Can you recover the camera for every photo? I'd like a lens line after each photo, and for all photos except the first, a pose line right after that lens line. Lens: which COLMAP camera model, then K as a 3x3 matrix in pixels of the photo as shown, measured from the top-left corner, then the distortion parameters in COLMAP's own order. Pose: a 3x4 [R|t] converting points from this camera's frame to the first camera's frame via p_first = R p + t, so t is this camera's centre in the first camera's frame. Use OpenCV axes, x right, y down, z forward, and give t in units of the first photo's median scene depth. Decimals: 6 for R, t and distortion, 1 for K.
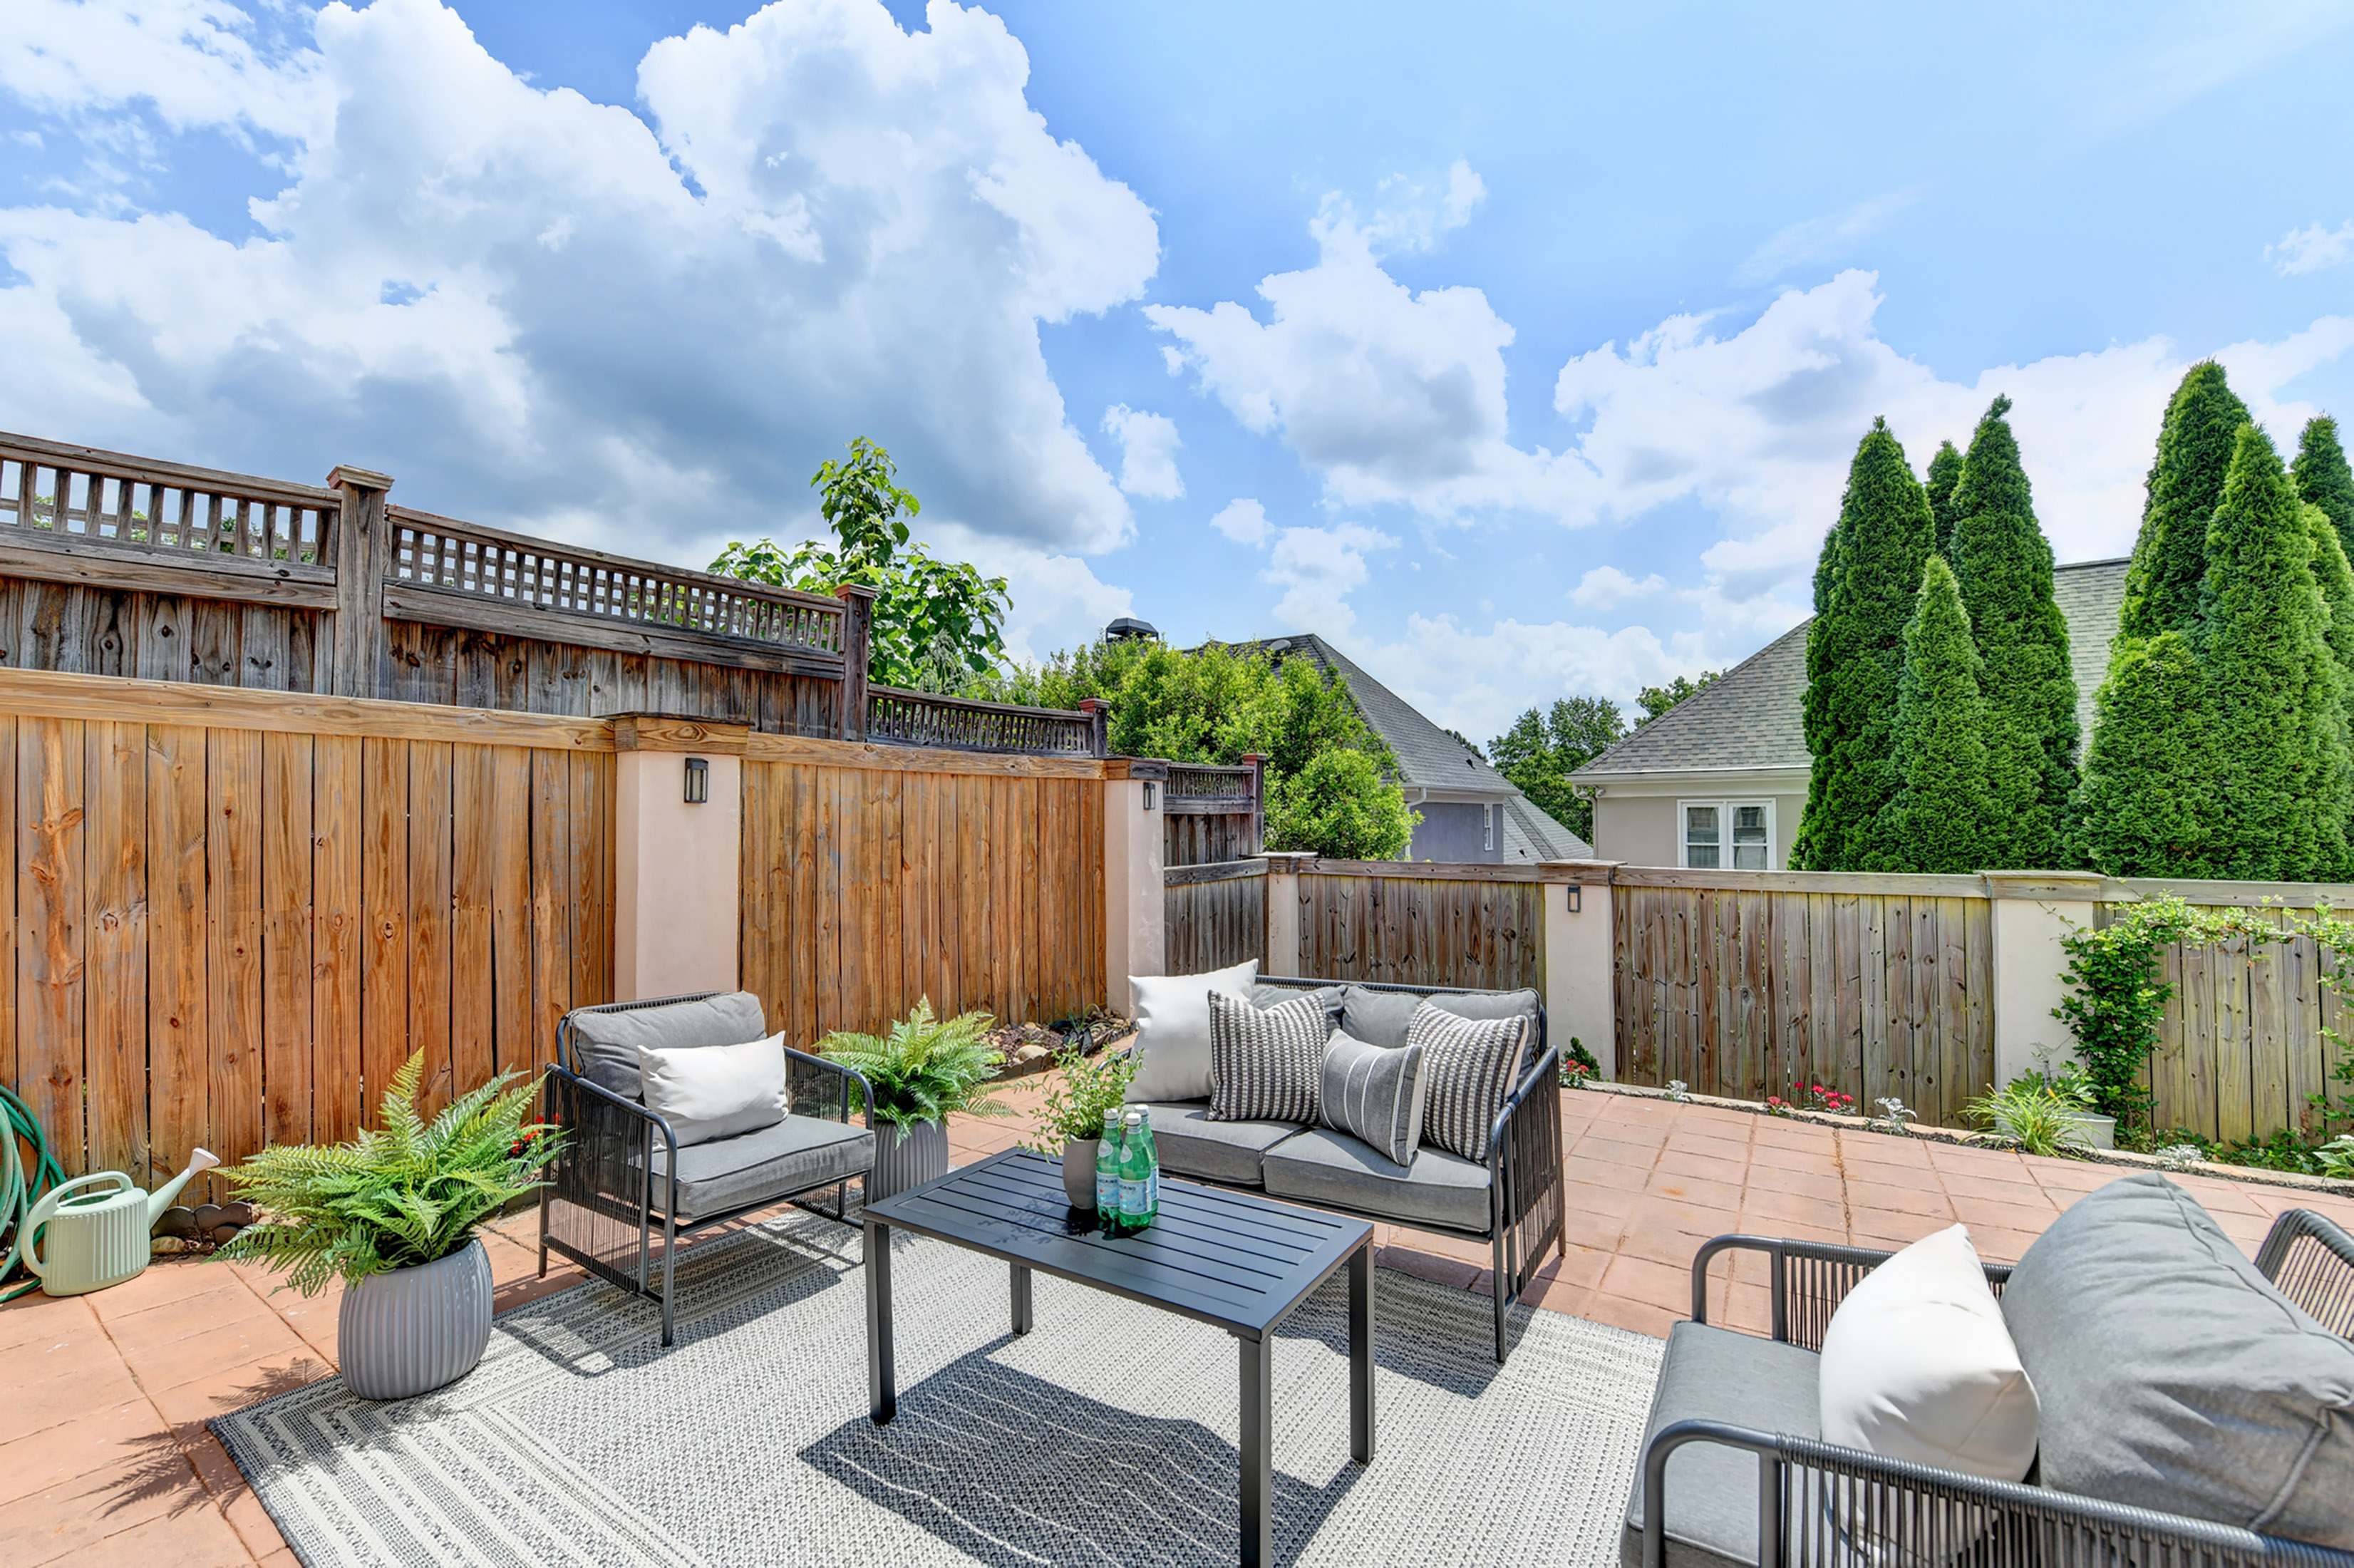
lens RADIAL K [[972.1, 0, 1171.7], [0, 972.1, 802.4], [0, 0, 1]] dist [-0.011298, -0.003753]
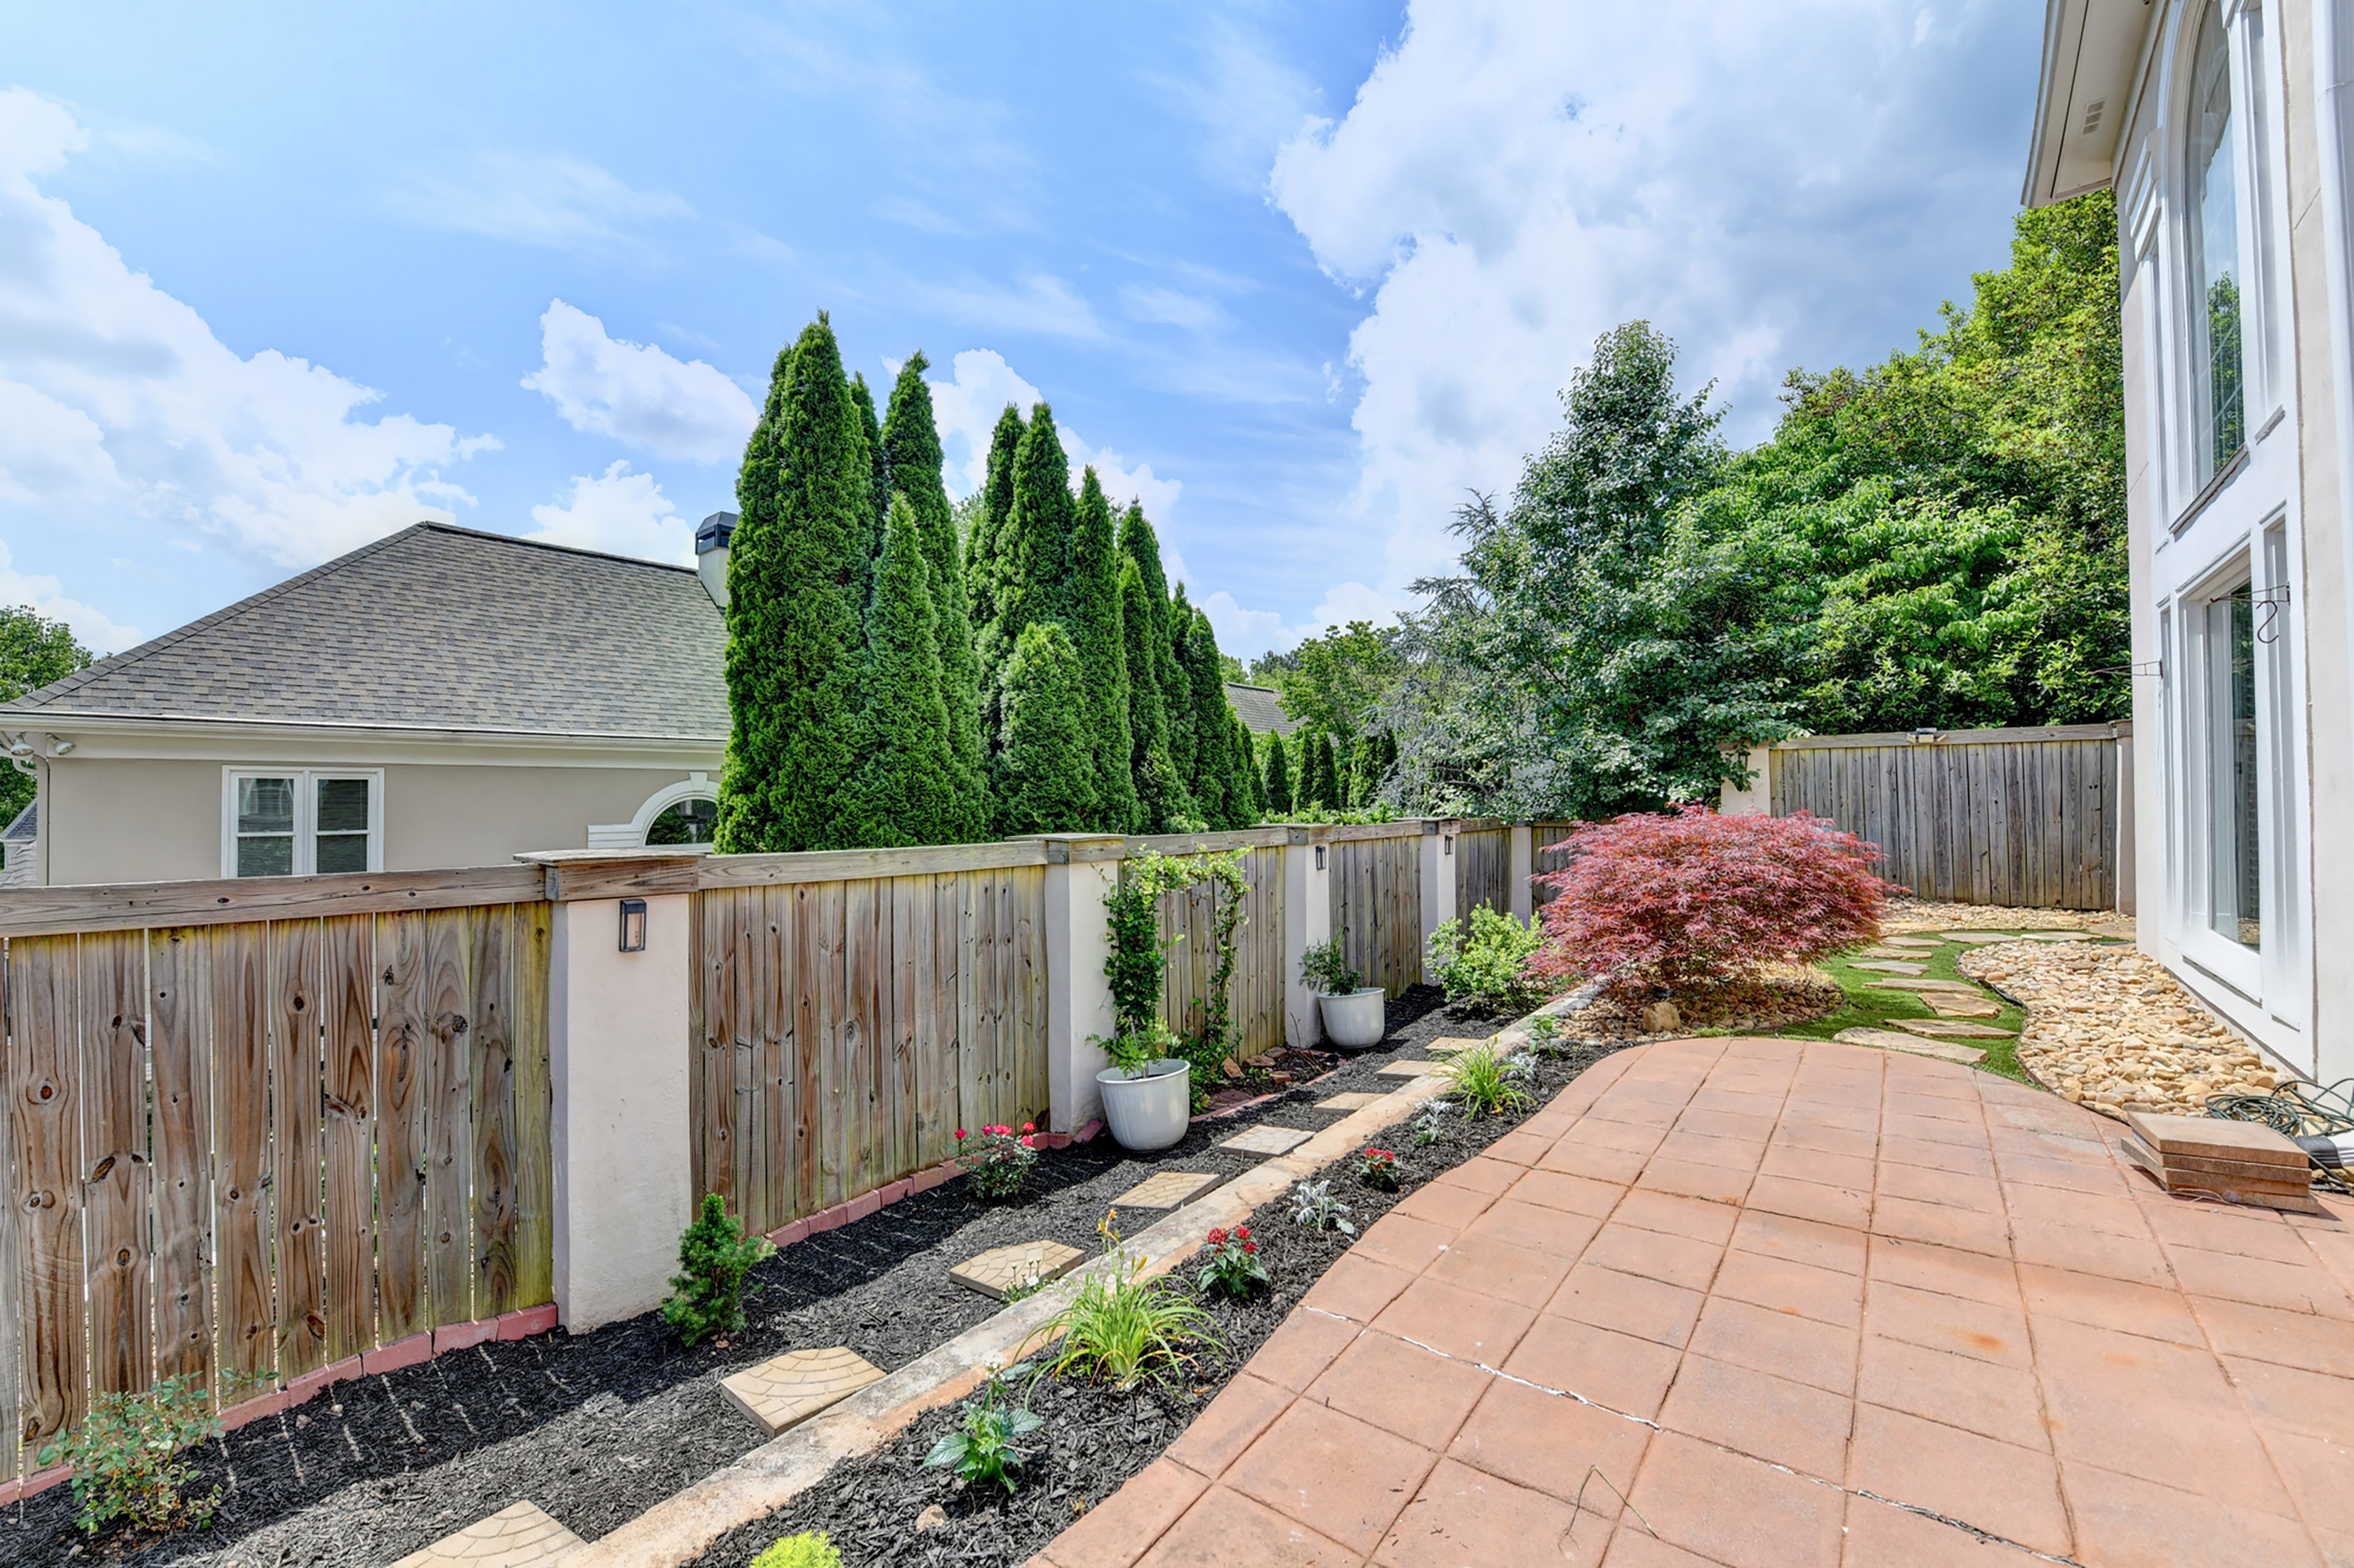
lens RADIAL K [[939.7, 0, 1154.0], [0, 939.7, 788.2], [0, 0, 1]] dist [-0.013754, -0.002424]
pose [[0.090497, 0.018325, 0.995728, -0.058767], [-0.009359, 0.999802, -0.017550, 0.036590], [-0.995853, -0.007730, 0.090651, 0.750169]]
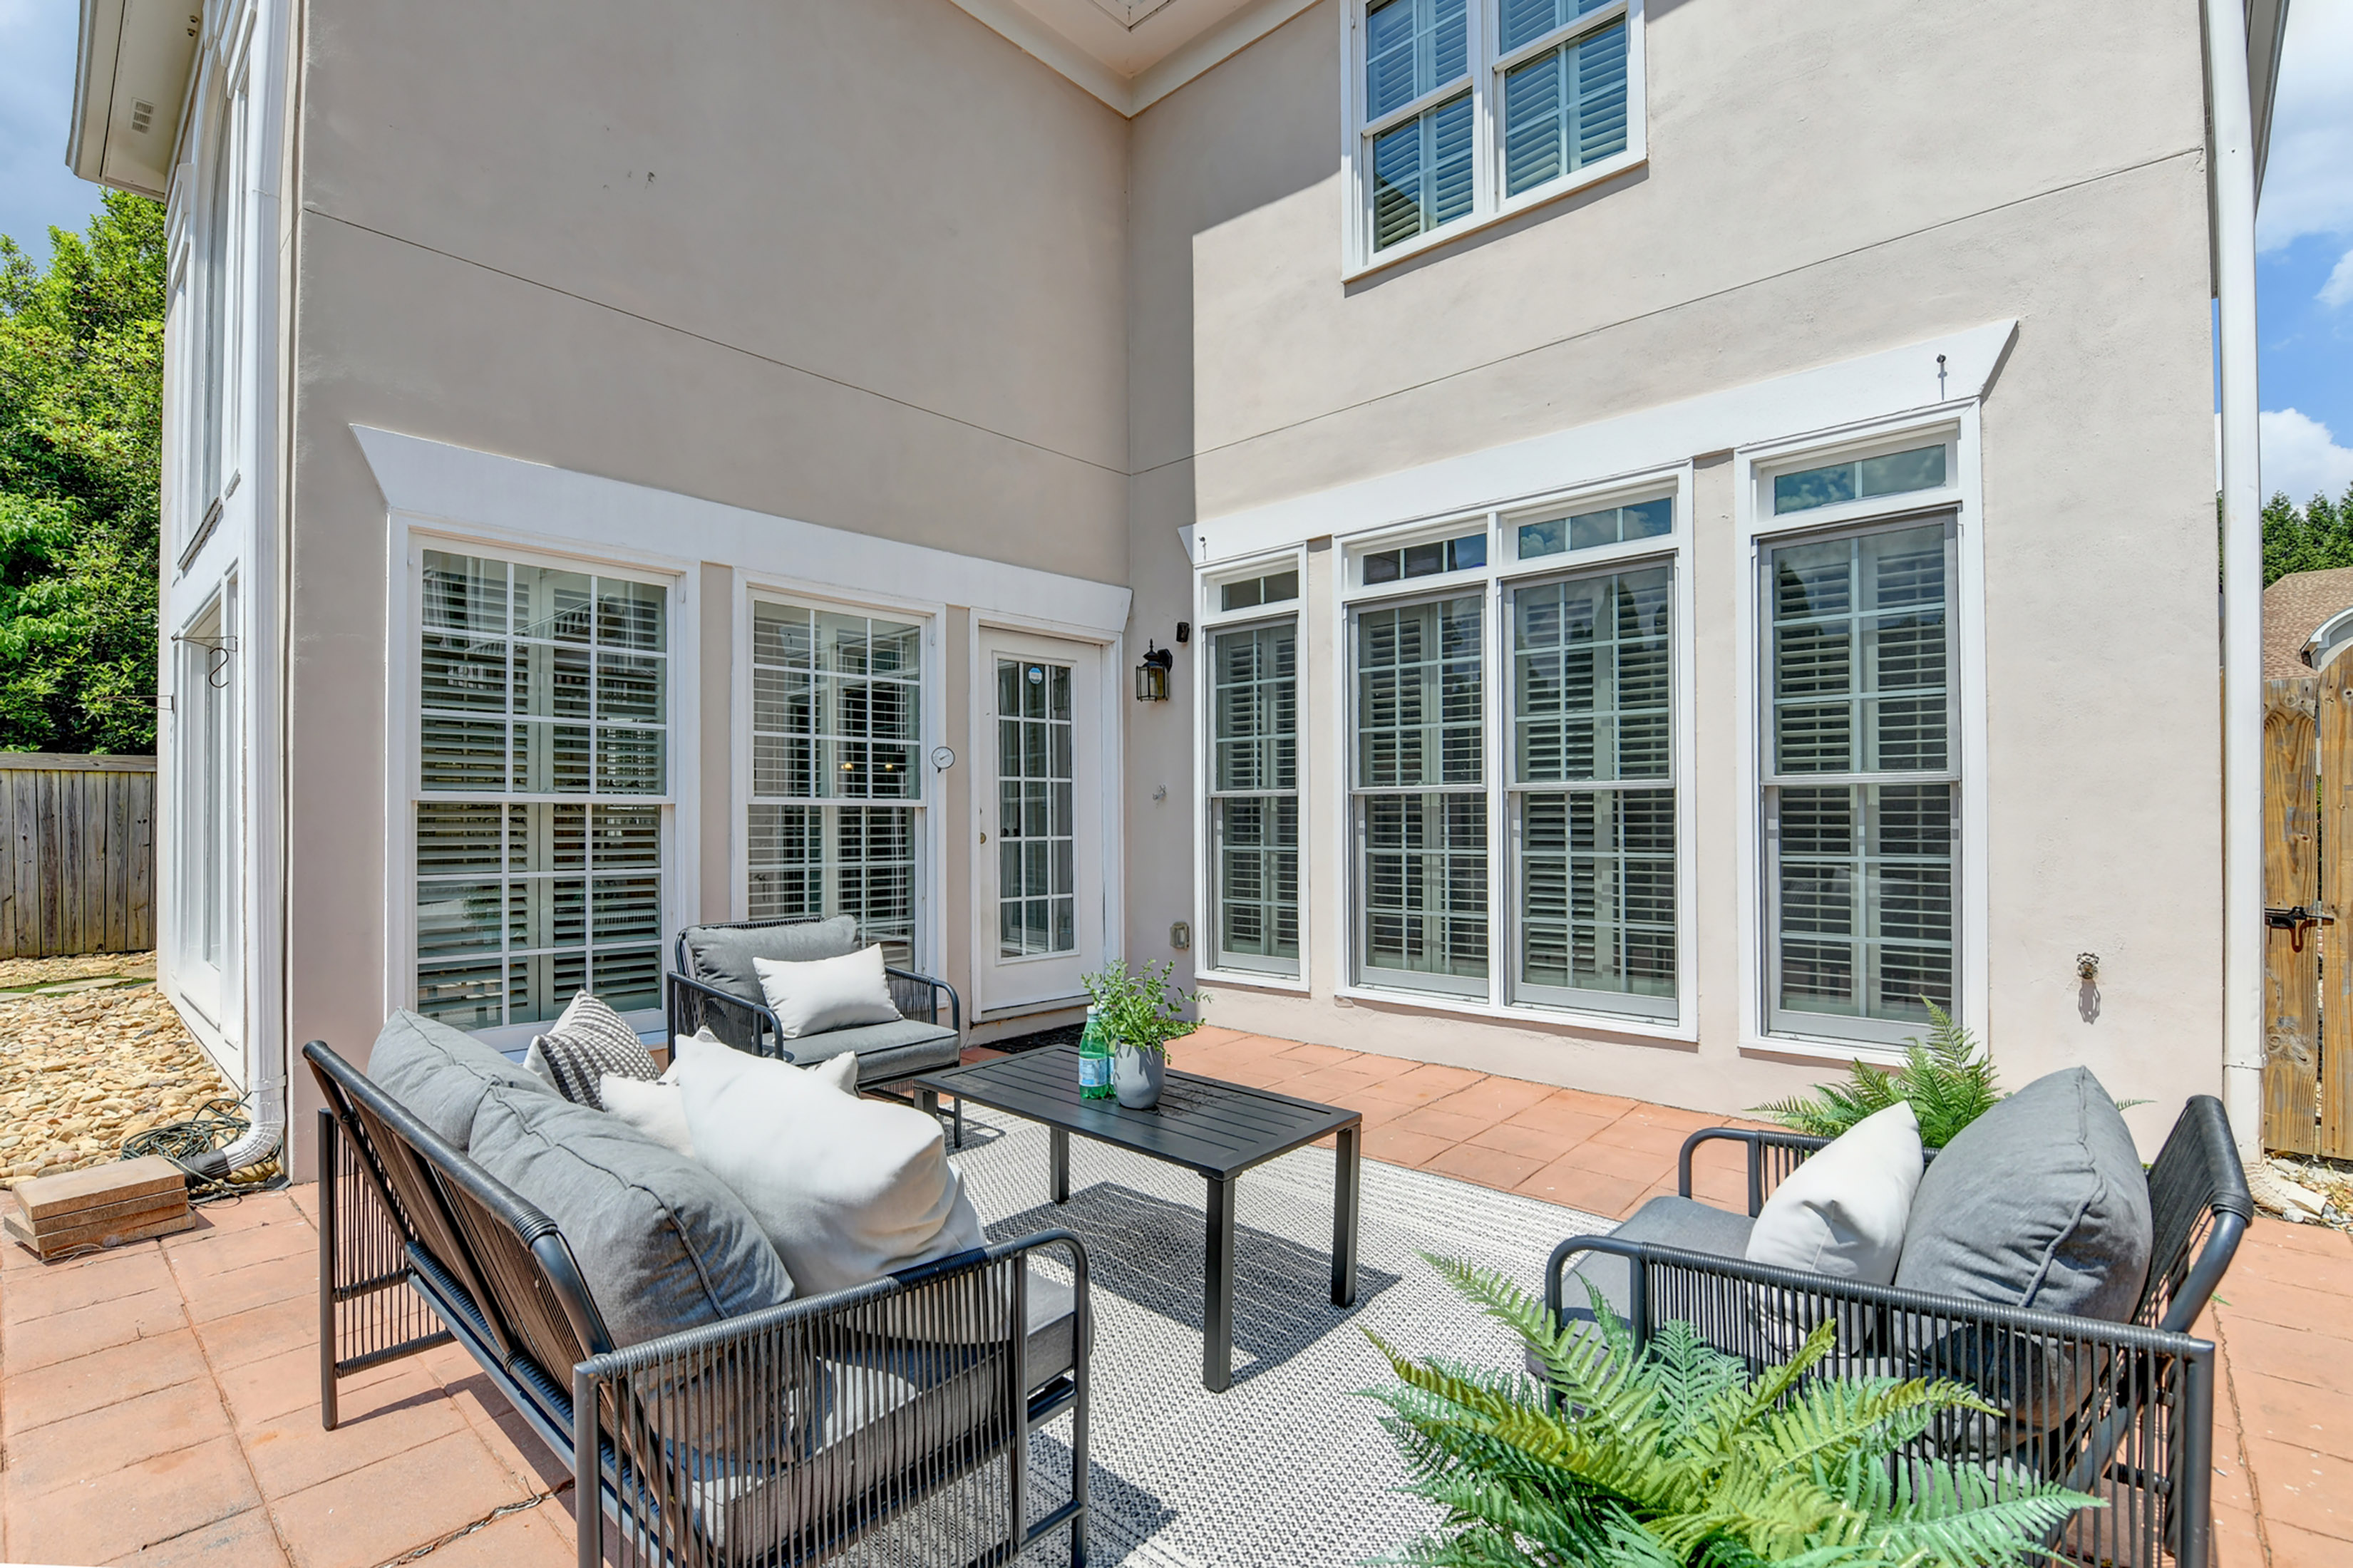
lens RADIAL K [[971.6, 0, 1113.4], [0, 971.6, 807.1], [0, 0, 1]] dist [-0.011298, -0.003753]
pose [[-0.987282, 0.013813, 0.158375, -0.137183], [0.009033, 0.999483, -0.030859, 0.031485], [-0.158720, -0.029036, -0.986897, 0.604480]]
